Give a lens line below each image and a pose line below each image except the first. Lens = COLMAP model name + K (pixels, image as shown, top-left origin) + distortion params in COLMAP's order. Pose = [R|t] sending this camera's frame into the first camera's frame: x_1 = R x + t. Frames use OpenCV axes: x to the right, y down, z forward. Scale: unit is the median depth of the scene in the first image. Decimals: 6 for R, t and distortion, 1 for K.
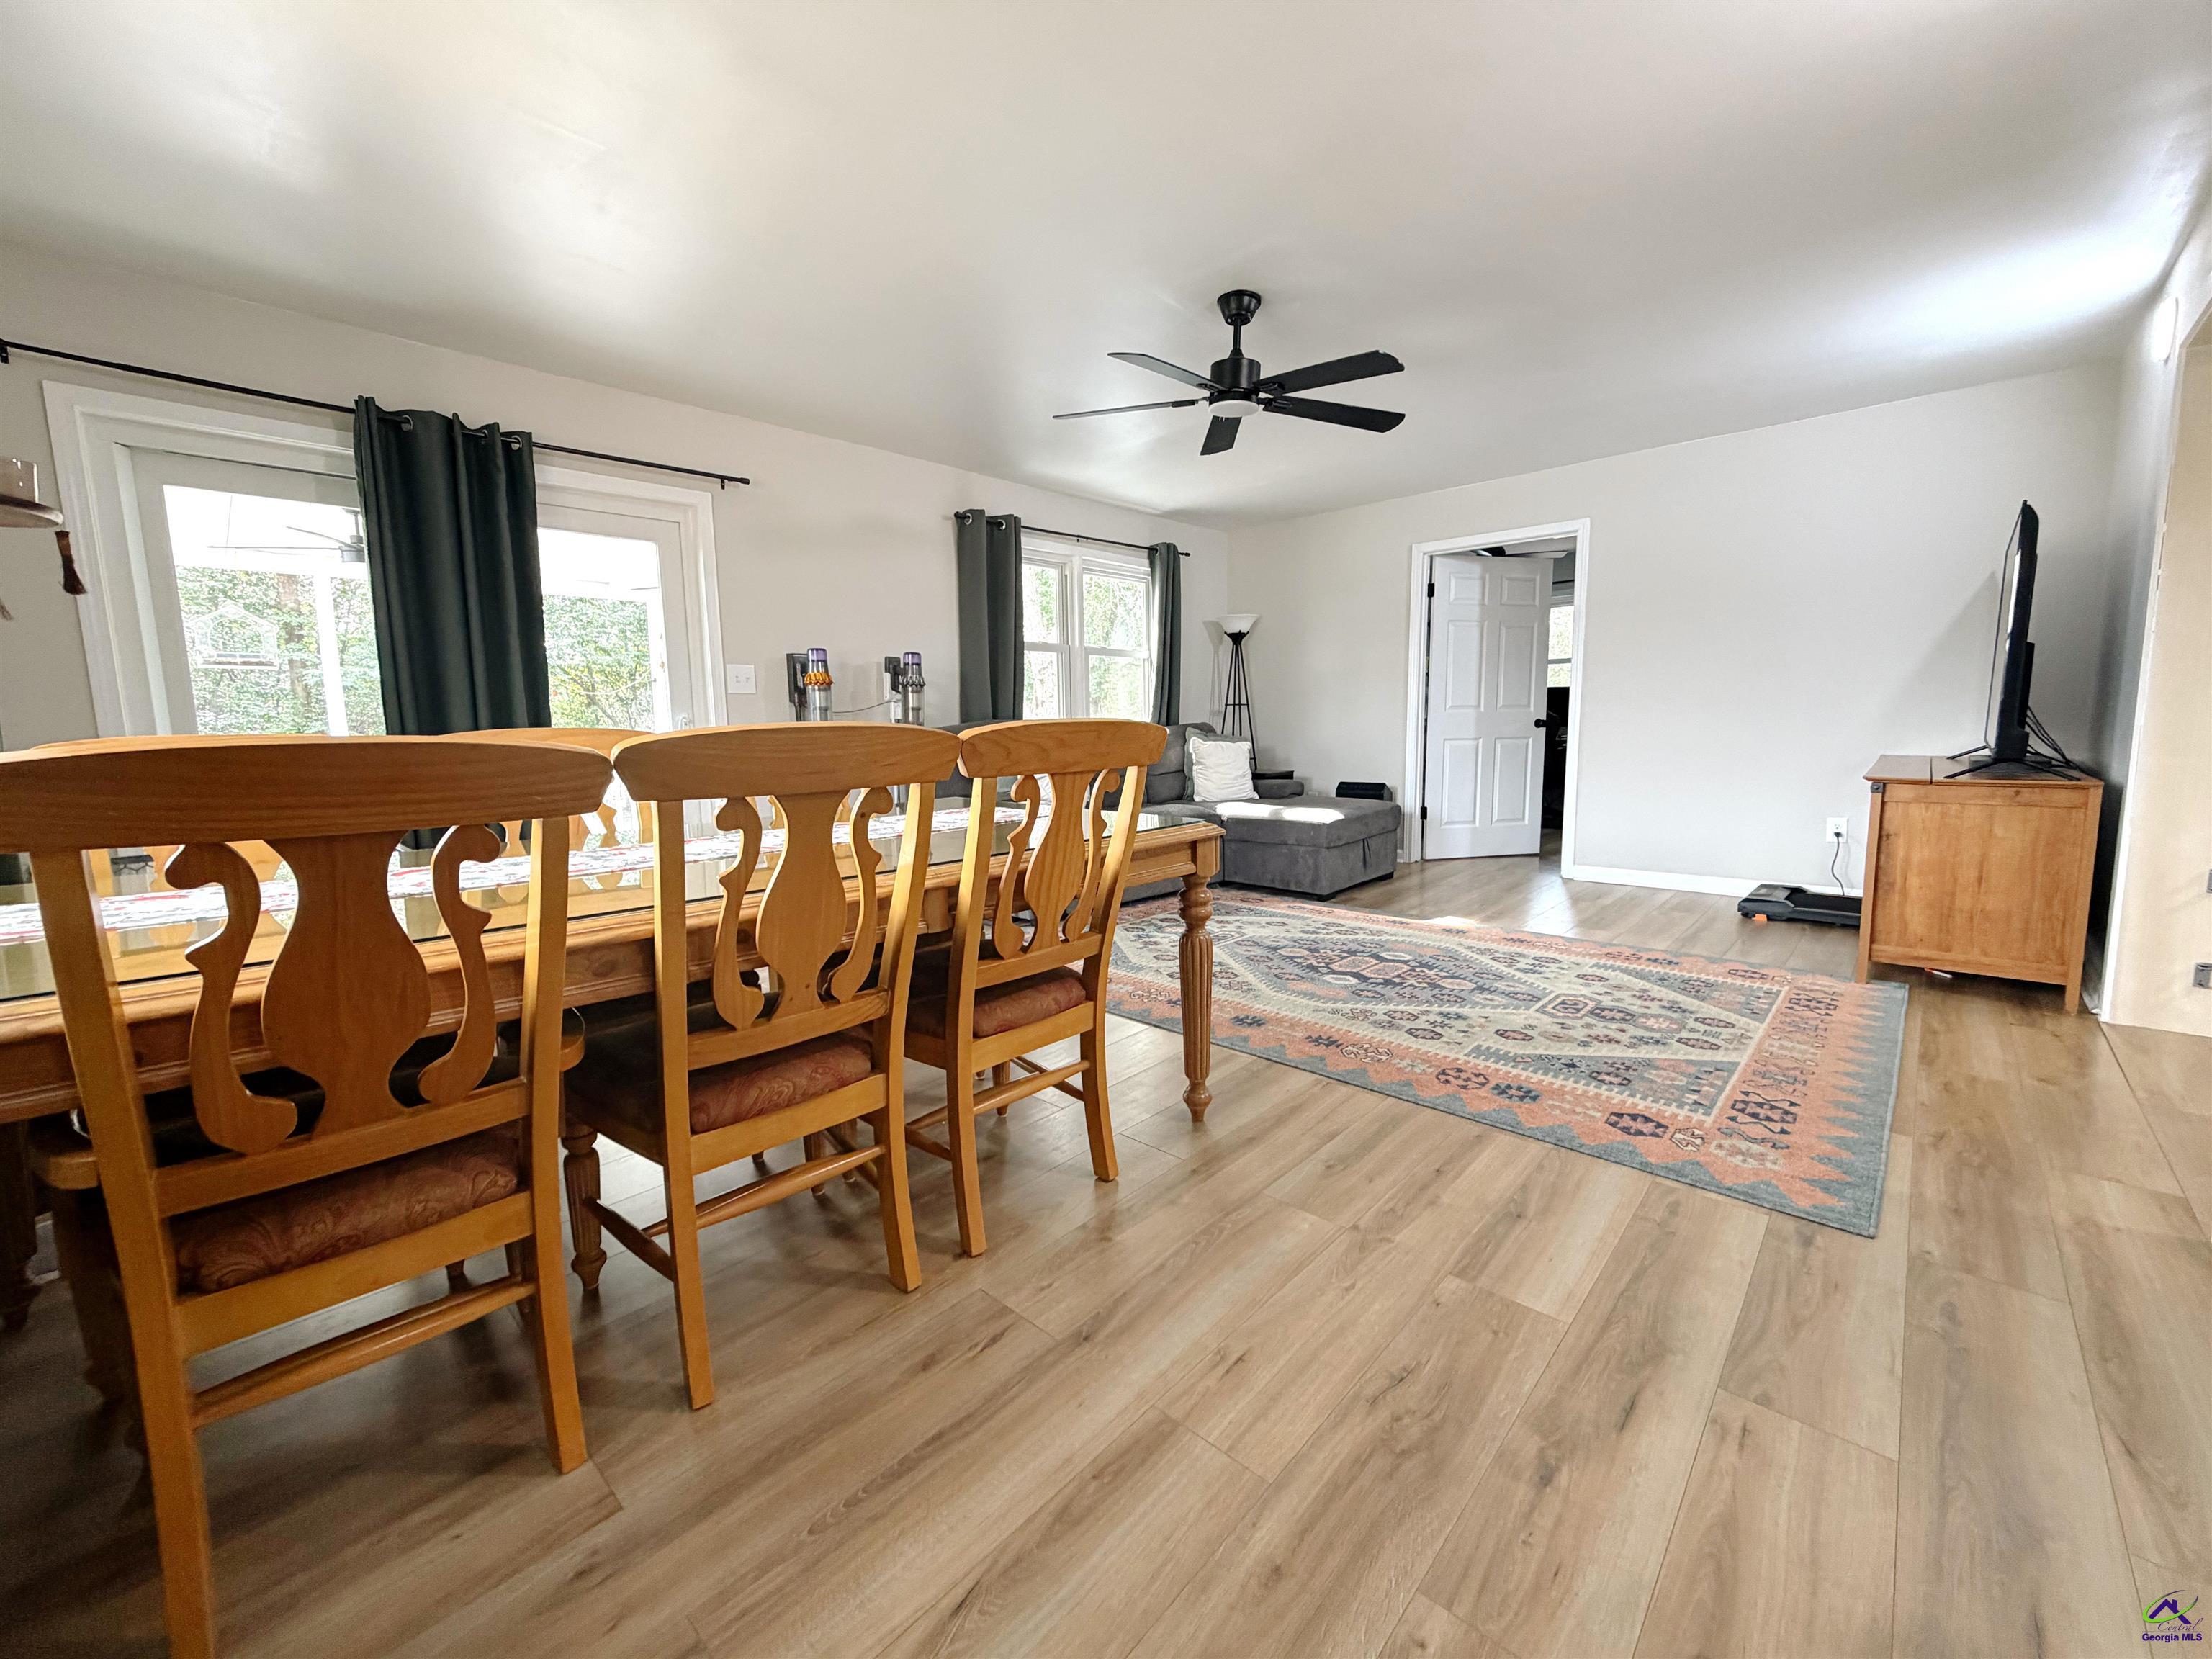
lens RADIAL K [[877.4, 0, 1098.0], [0, 877.4, 831.9], [0, 0, 1]] dist [0.001913, 0.000123]
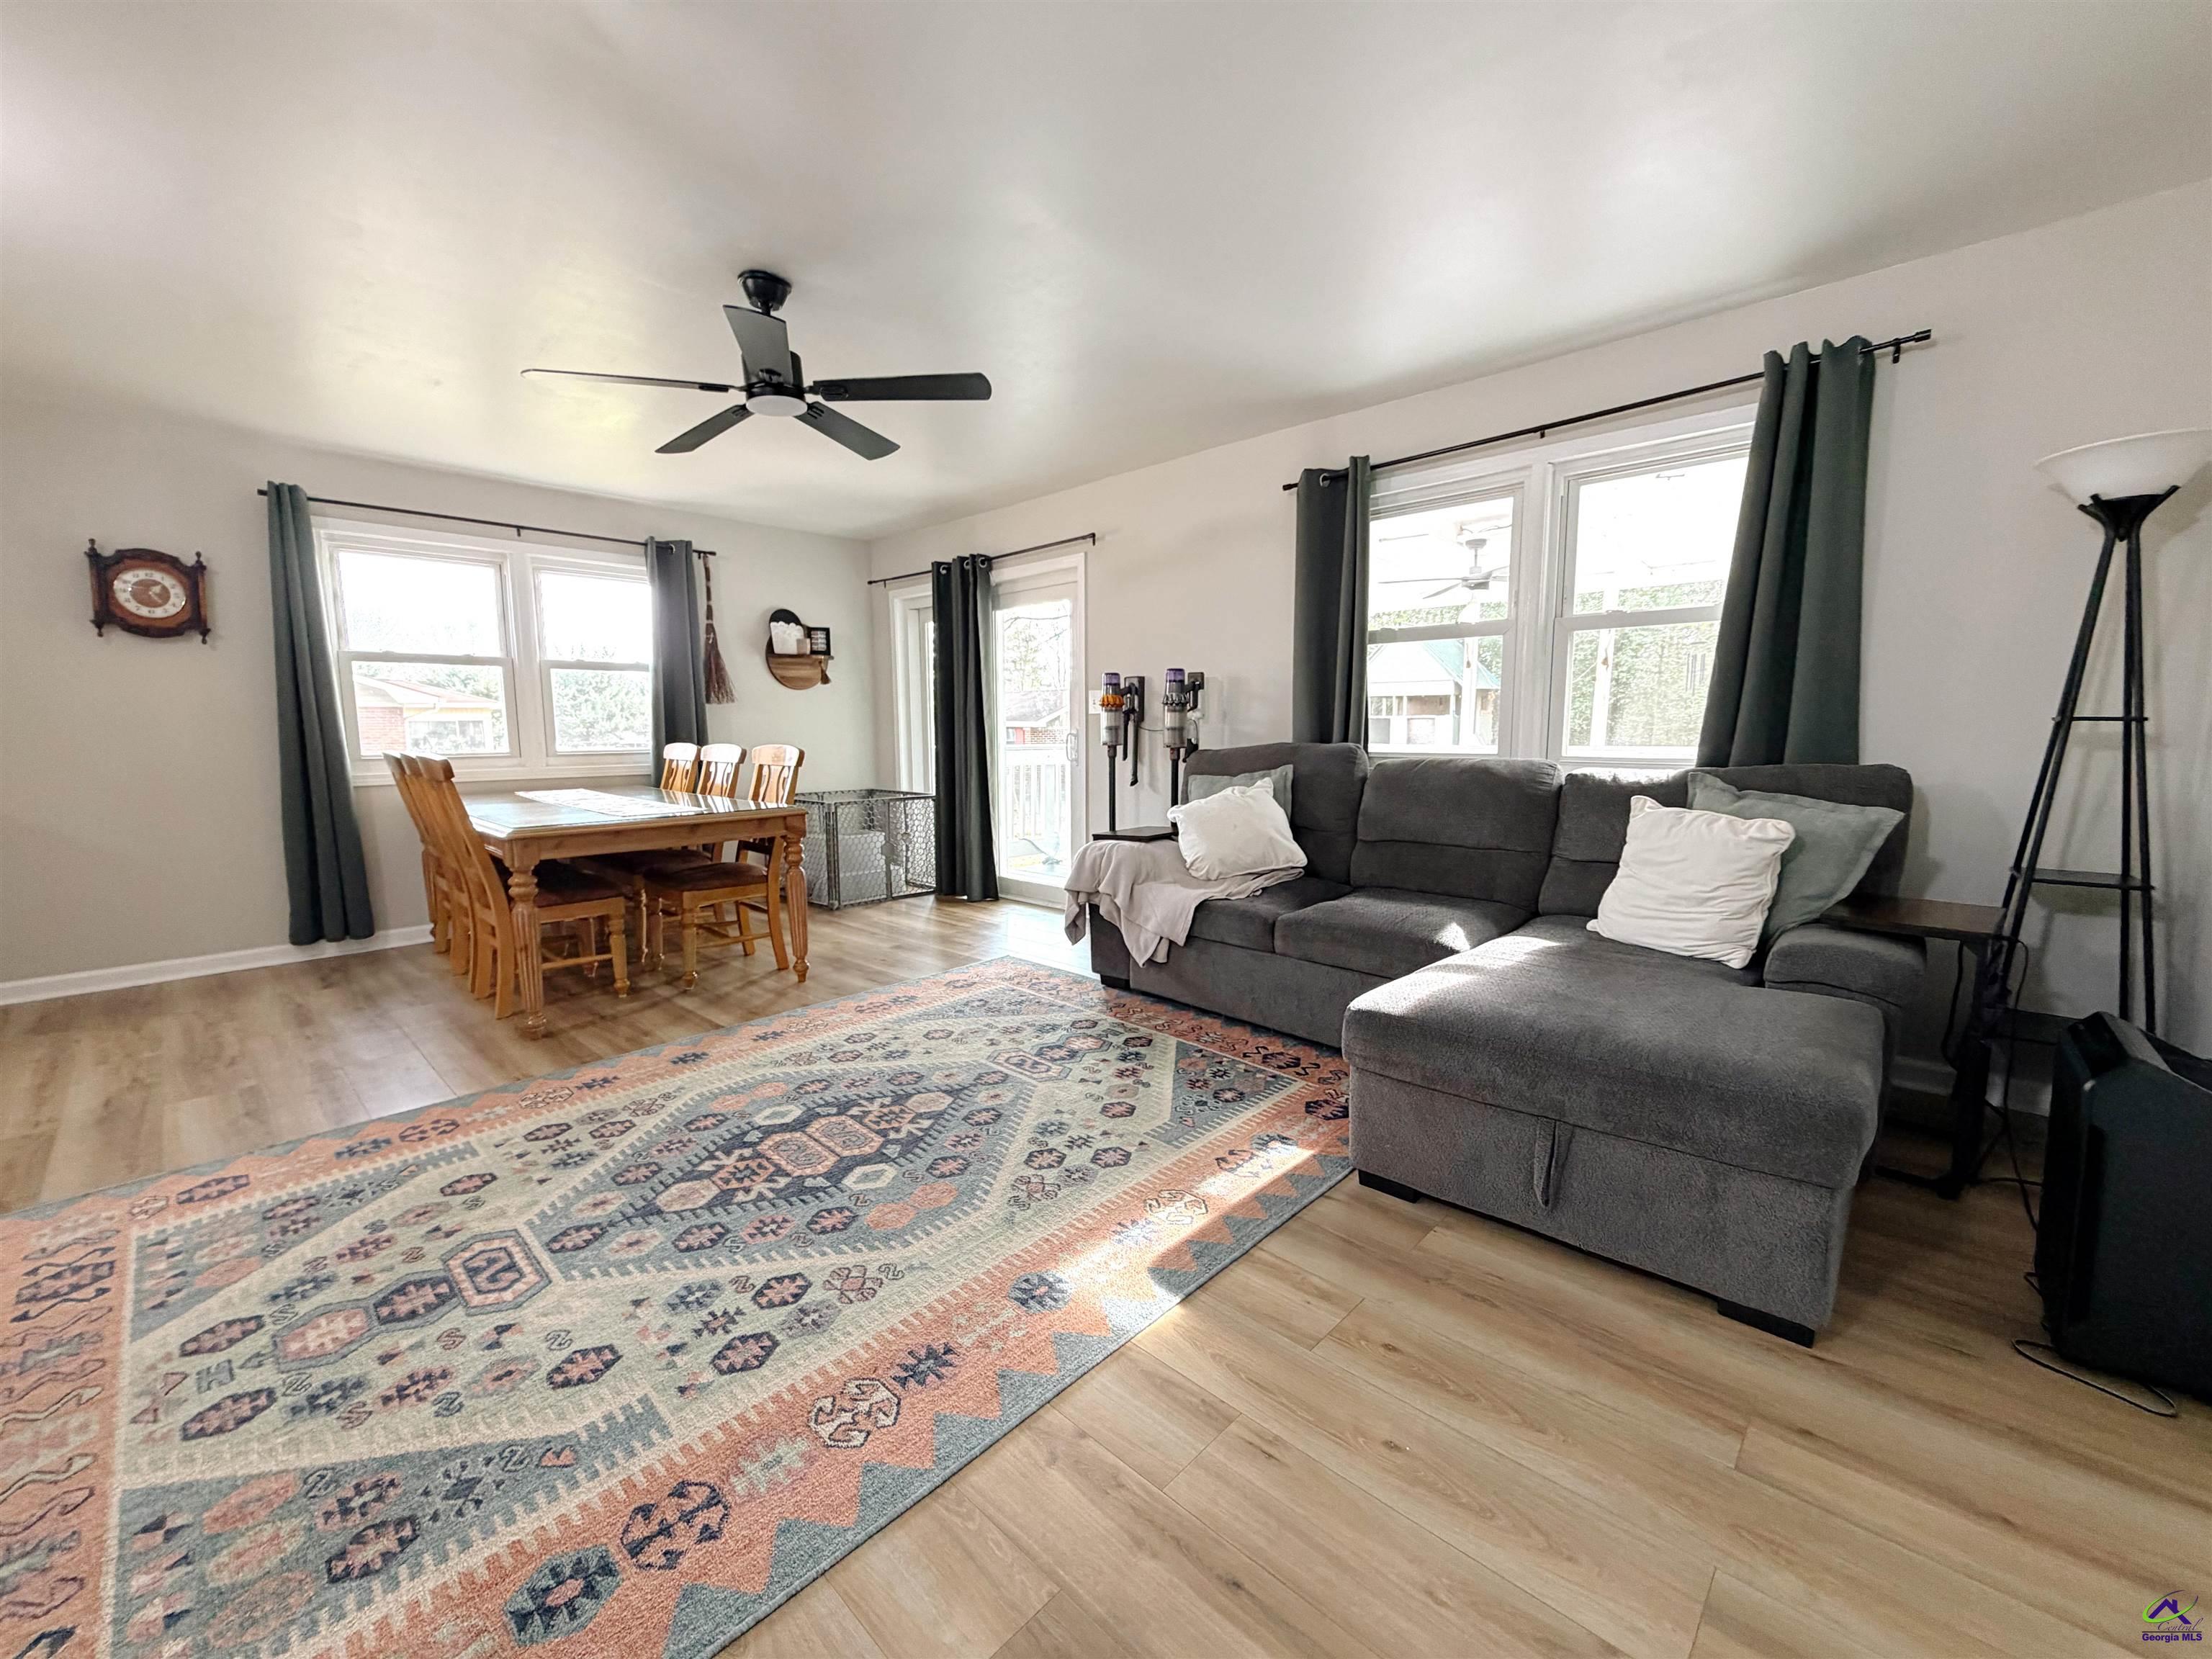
lens RADIAL K [[877.4, 0, 1096.8], [0, 877.4, 830.3], [0, 0, 1]] dist [0.001913, 0.000123]
pose [[-0.002403, 0.139039, -0.990284, 1.075895], [-0.119593, 0.983140, 0.138326, -0.224931], [0.992820, 0.118763, 0.014266, 1.348640]]
